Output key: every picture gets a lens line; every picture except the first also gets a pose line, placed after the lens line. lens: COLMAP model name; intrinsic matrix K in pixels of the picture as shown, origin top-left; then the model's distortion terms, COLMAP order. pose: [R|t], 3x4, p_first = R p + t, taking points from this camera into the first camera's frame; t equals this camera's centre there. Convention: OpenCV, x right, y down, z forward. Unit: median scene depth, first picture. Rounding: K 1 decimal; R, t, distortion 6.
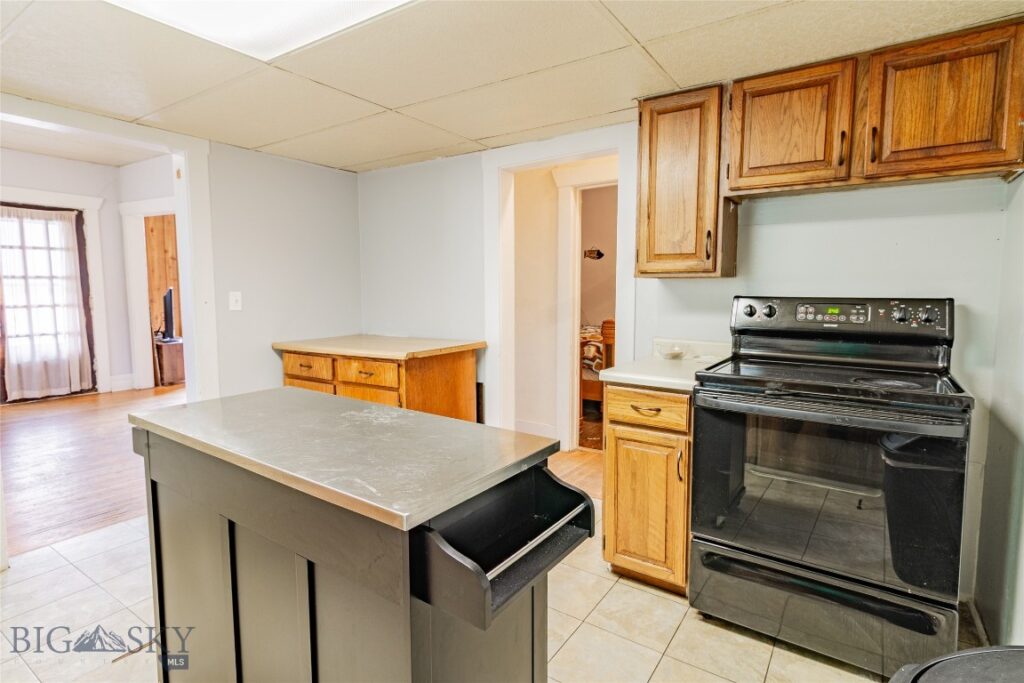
lens RADIAL K [[504.5, 0, 515.0], [0, 504.5, 324.7], [0, 0, 1]] dist [0.005516, 0.000546]
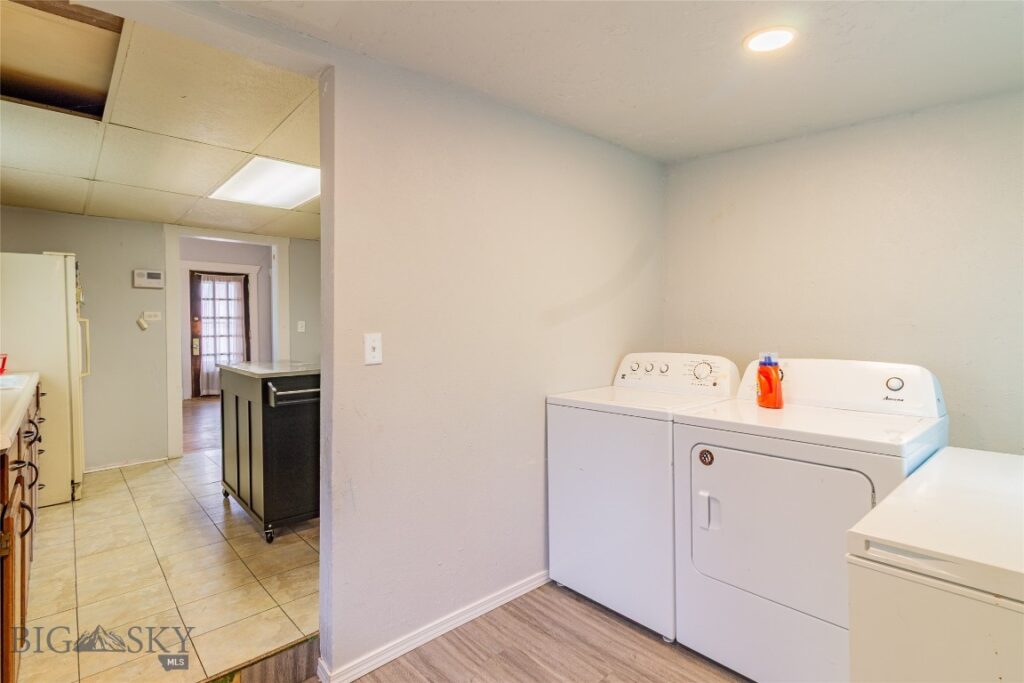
lens RADIAL K [[504.5, 0, 528.3], [0, 504.5, 323.8], [0, 0, 1]] dist [0.005516, 0.000546]
pose [[0.970568, -0.014015, -0.240419, 0.627549], [-0.005822, 0.996648, -0.081602, 0.082016], [0.240757, 0.080600, 0.967233, -0.498303]]
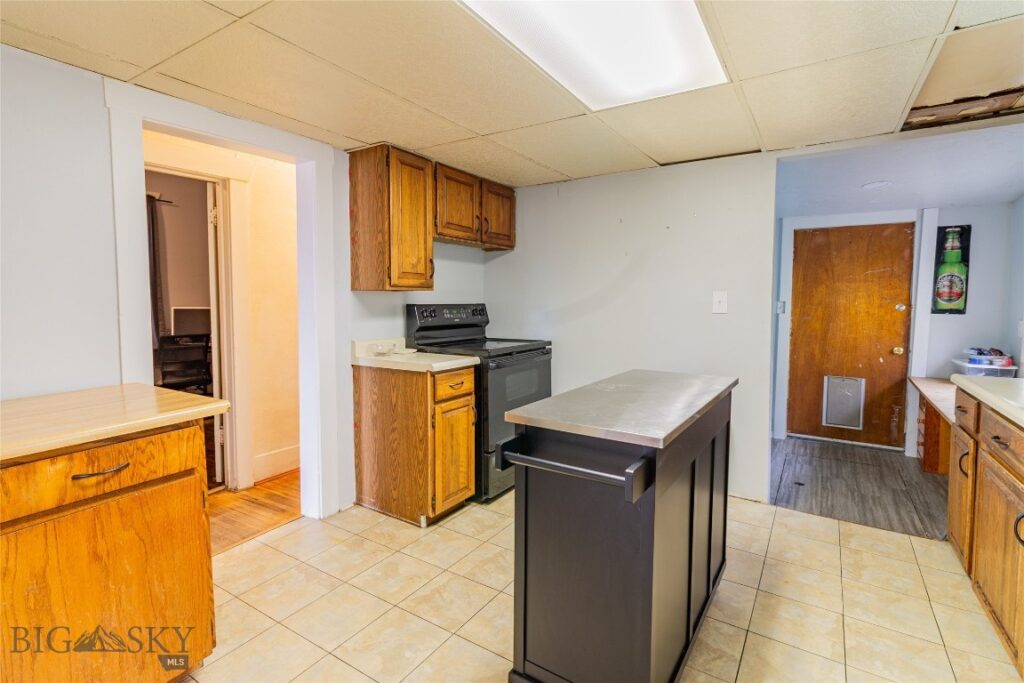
lens RADIAL K [[485.2, 0, 510.5], [0, 485.2, 331.0], [0, 0, 1]] dist [0.001148, 0.001753]
pose [[-0.013218, -0.062362, 0.997966, -0.708718], [0.078542, 0.994905, 0.063211, -0.035717], [-0.996823, 0.079217, -0.008253, 0.559228]]
